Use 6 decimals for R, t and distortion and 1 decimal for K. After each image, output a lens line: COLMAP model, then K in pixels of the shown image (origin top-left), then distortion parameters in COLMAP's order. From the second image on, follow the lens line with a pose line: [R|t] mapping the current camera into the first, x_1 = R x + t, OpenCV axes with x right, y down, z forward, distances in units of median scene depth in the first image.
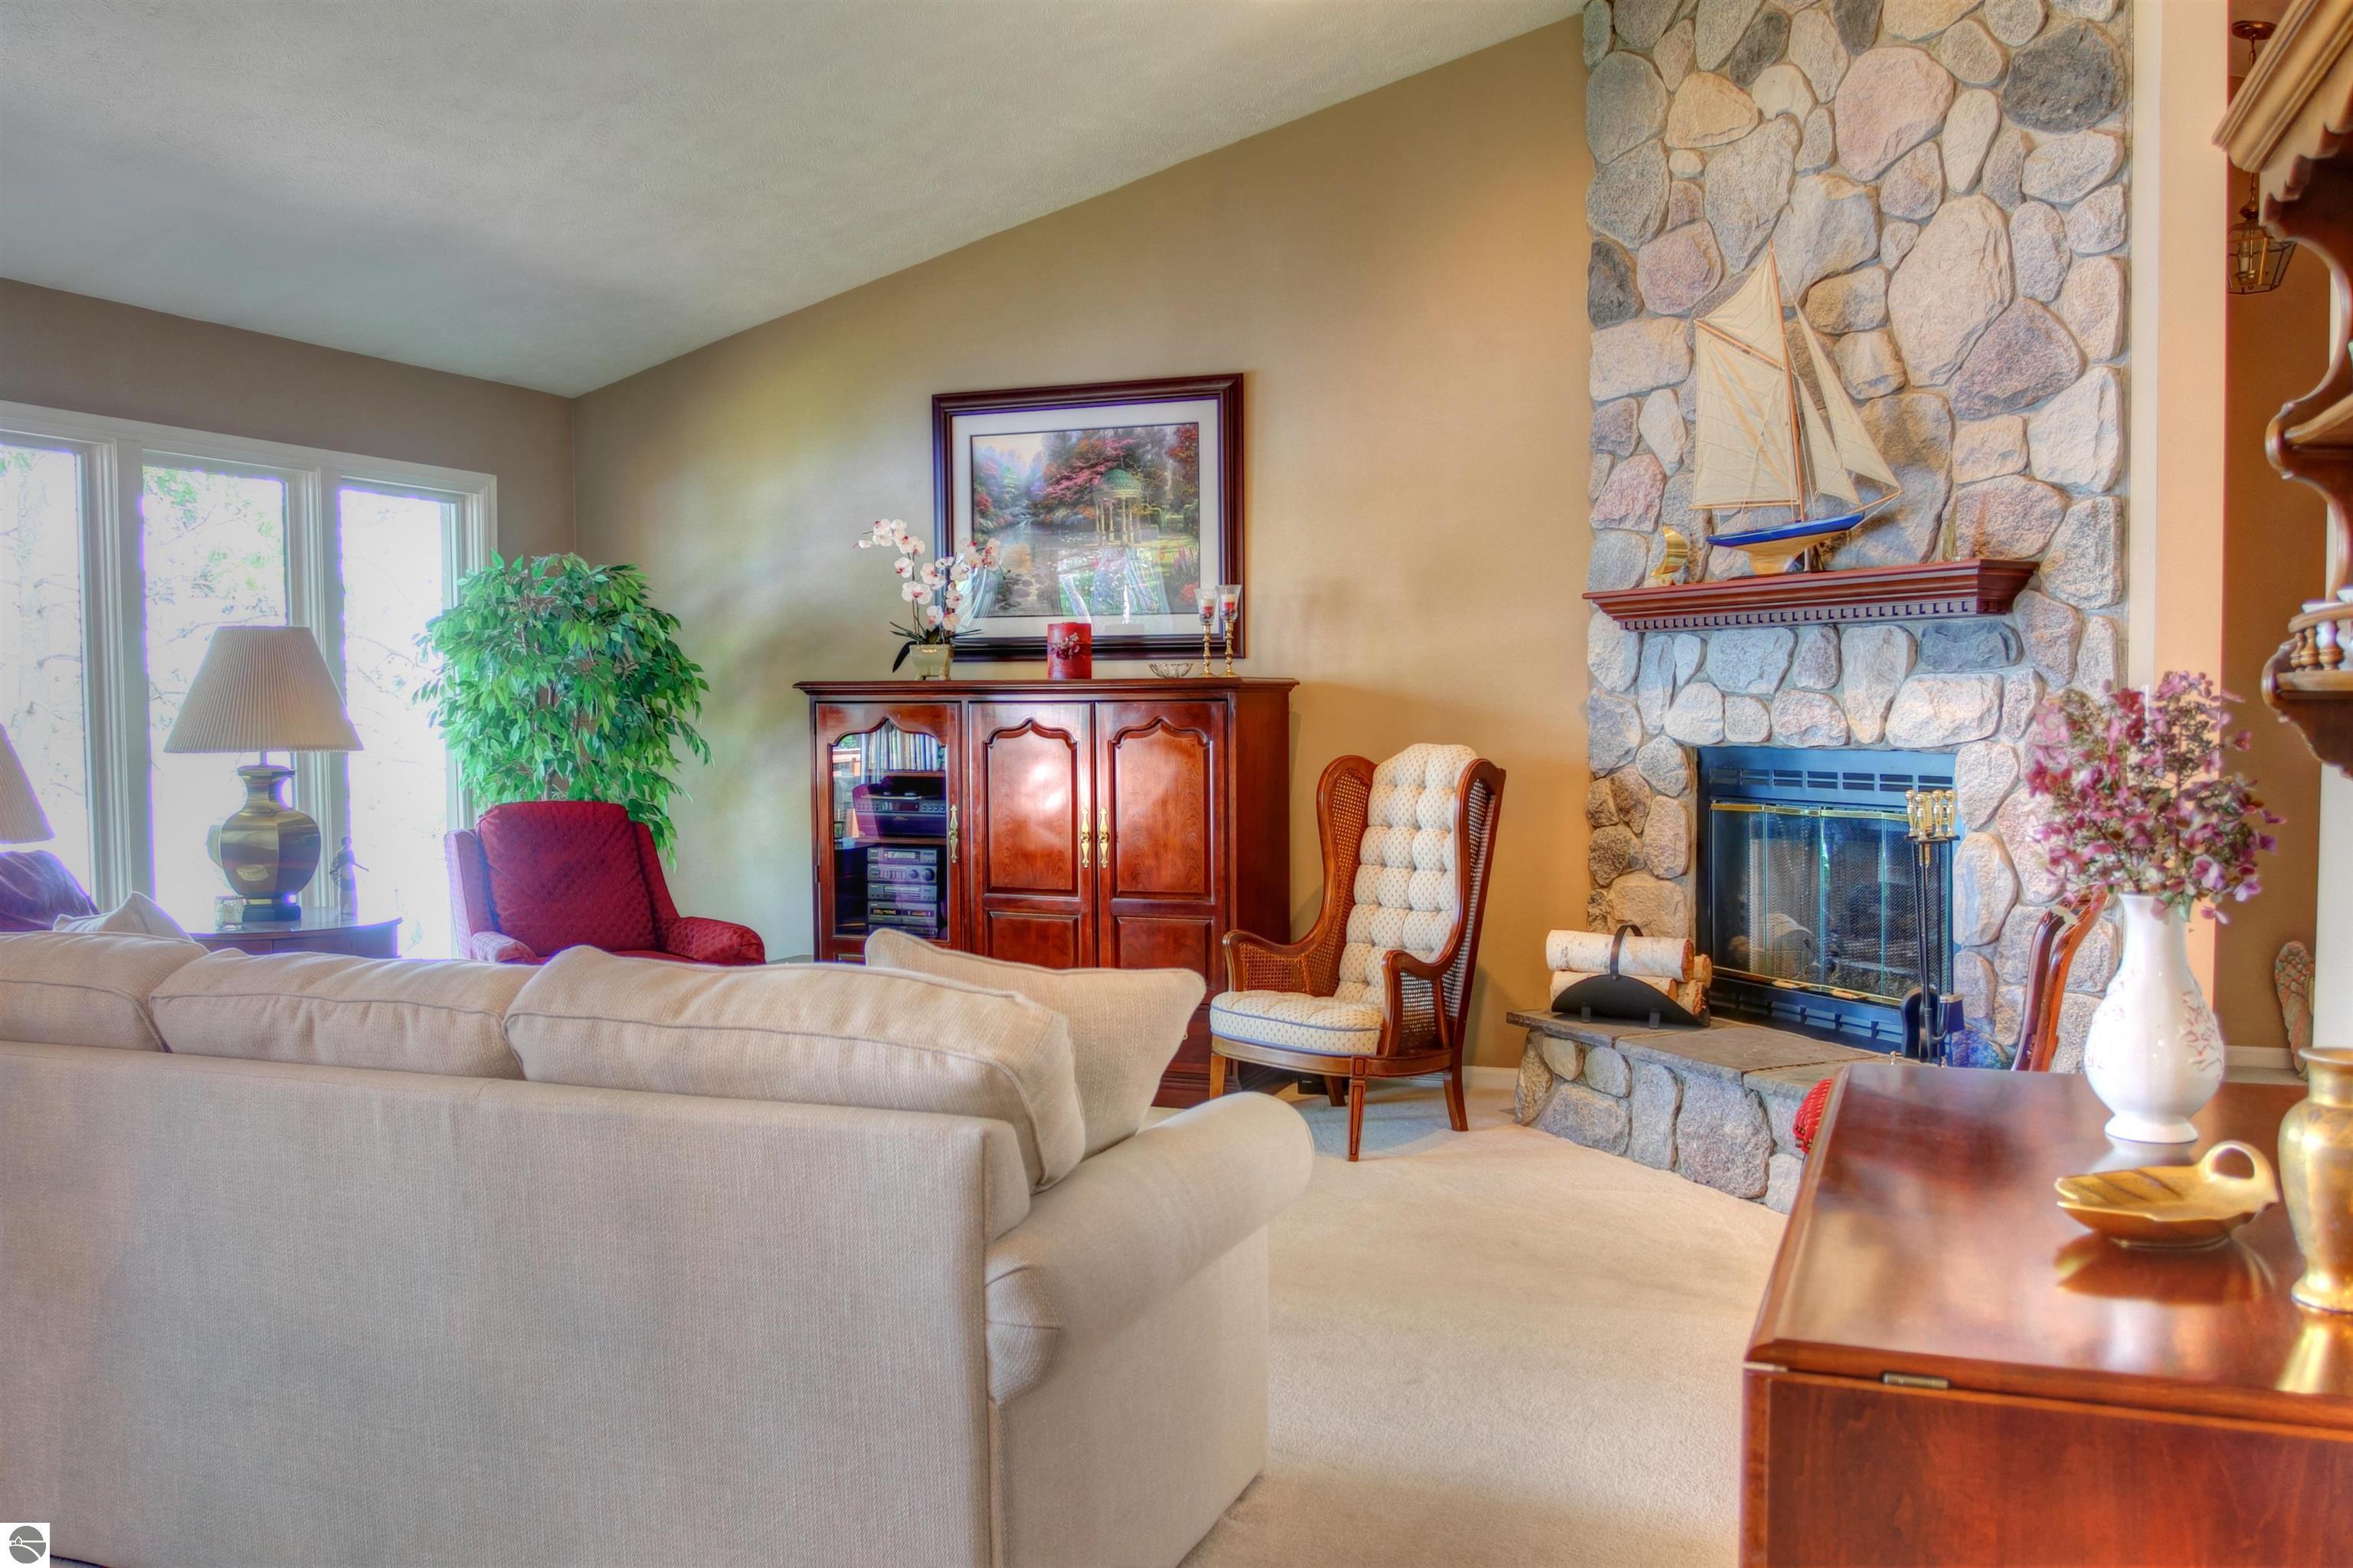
lens RADIAL K [[1944.5, 0, 1160.4], [0, 1944.5, 733.8], [0, 0, 1]] dist [-0.078832, 0.070903]
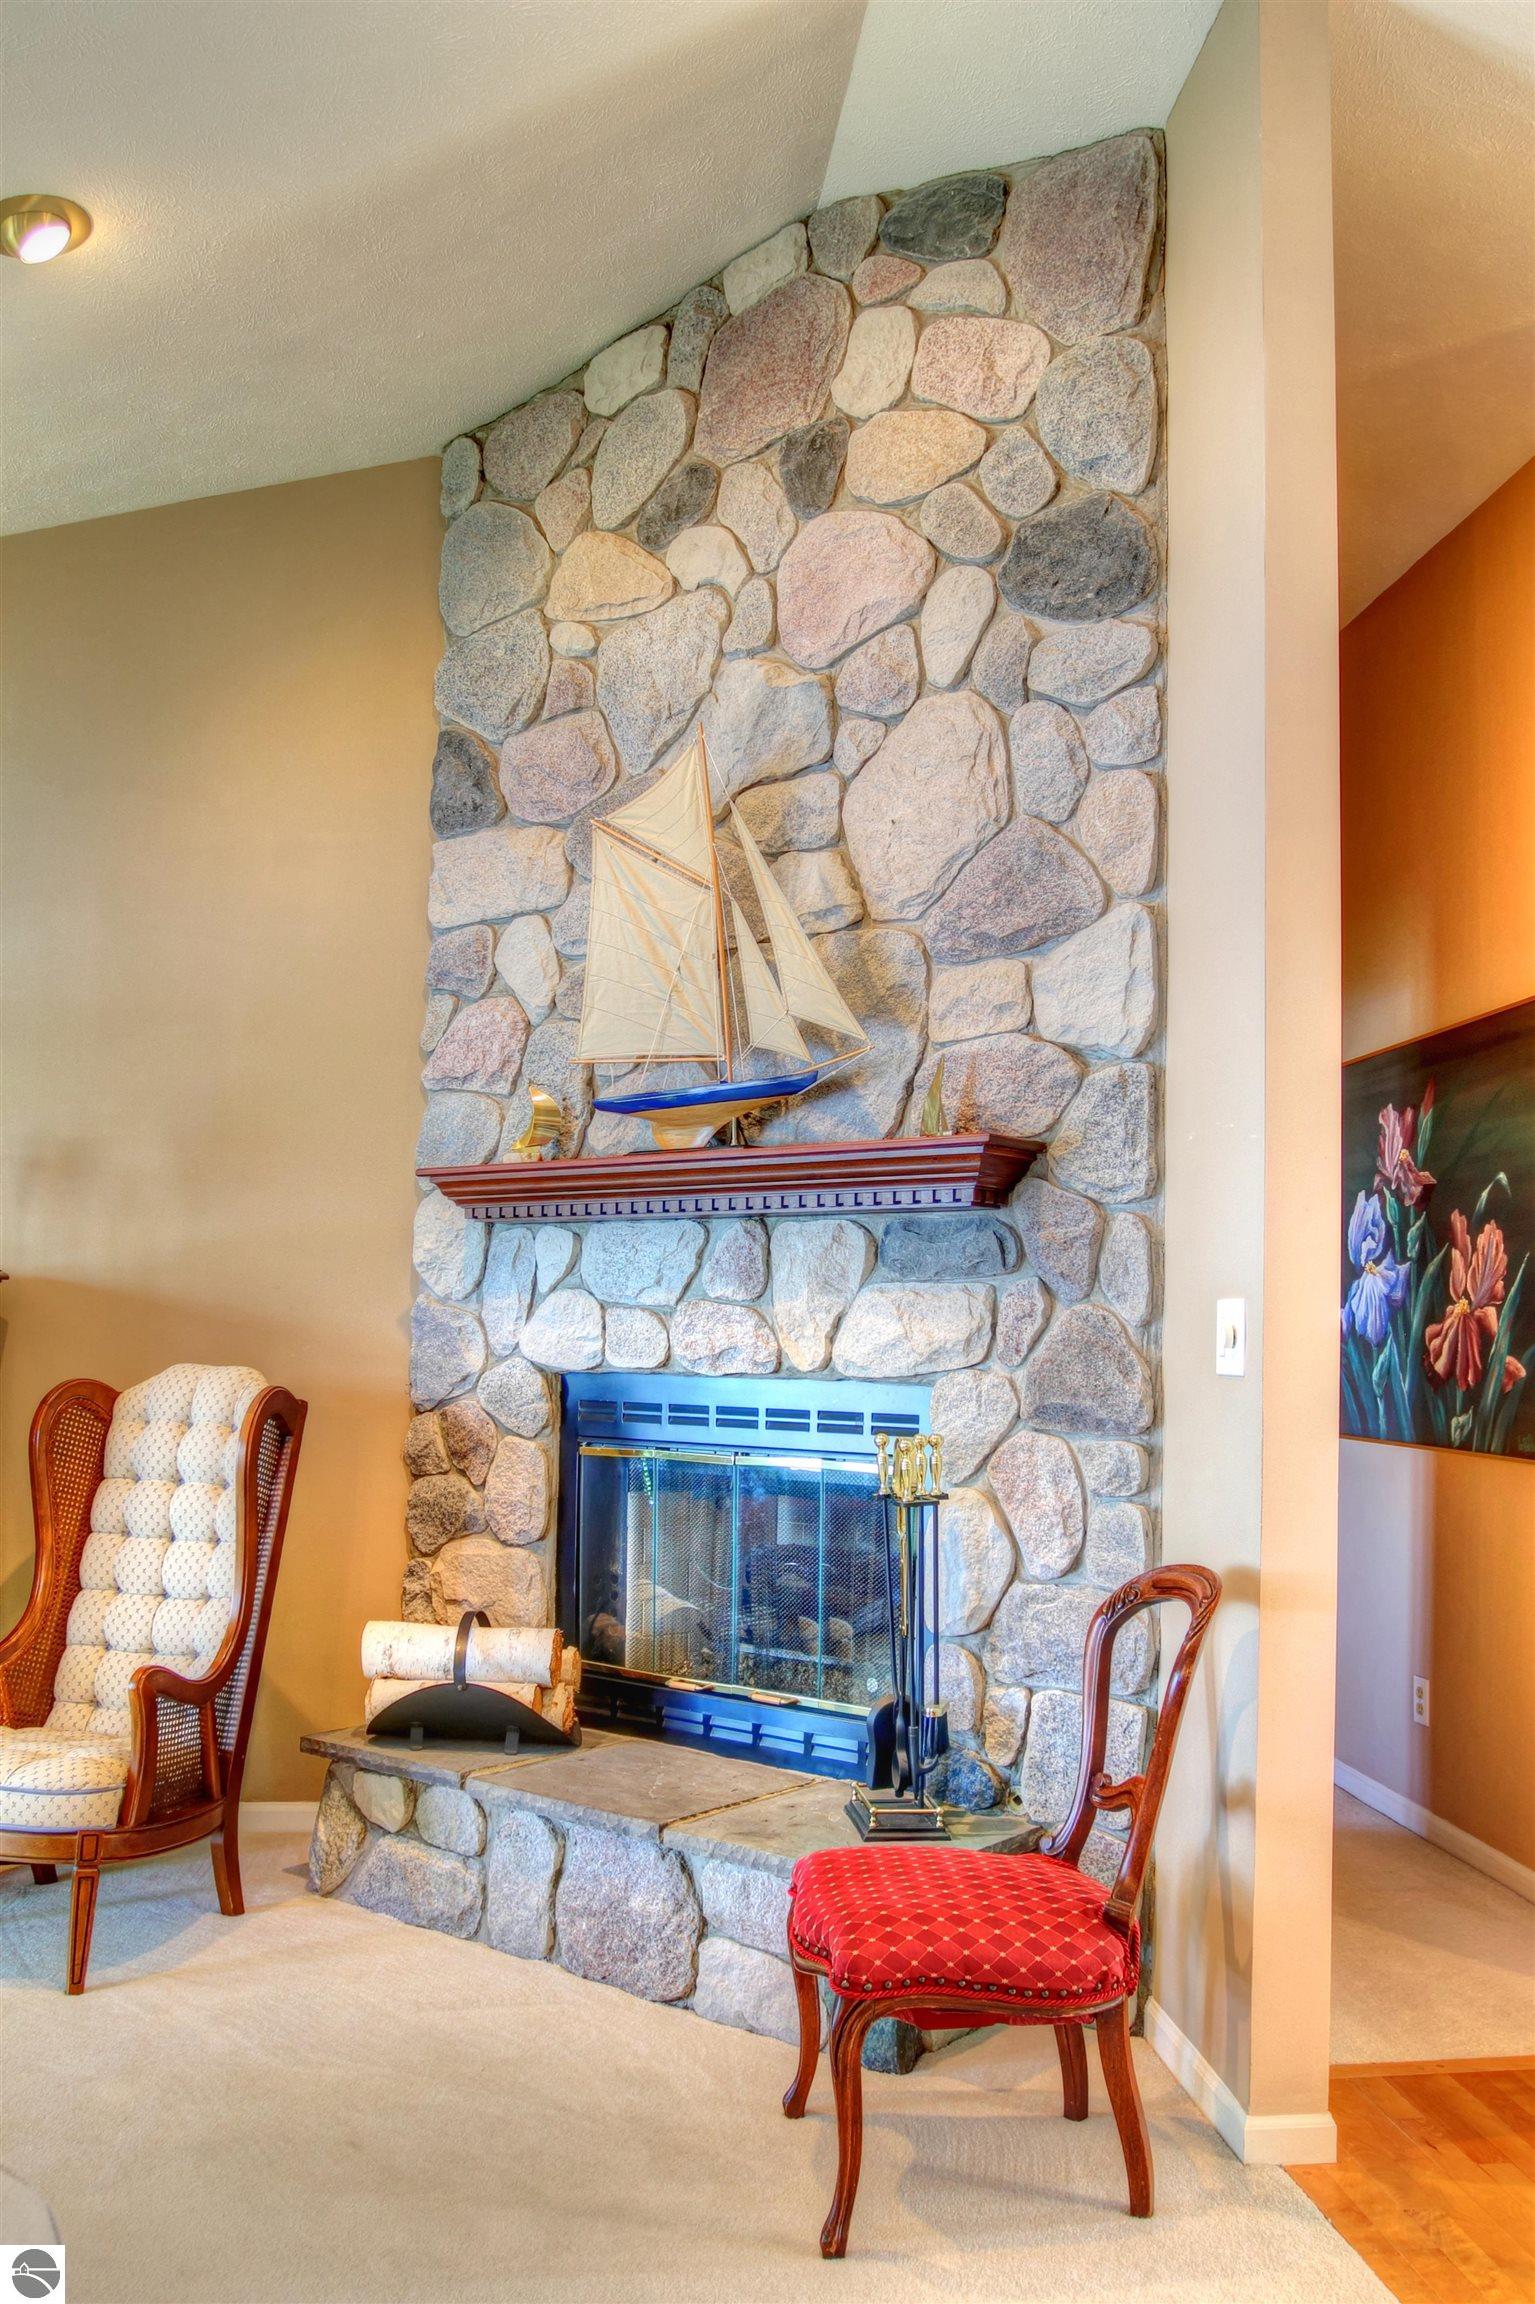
lens RADIAL K [[1850.4, 0, 838.0], [0, 1850.4, 1183.5], [0, 0, 1]] dist [-0.083850, 0.046092]
pose [[0.872217, 0.055121, 0.486004, 0.011813], [-0.010386, 0.995493, -0.094267, -0.000145], [-0.489009, 0.077174, 0.868858, 0.322465]]
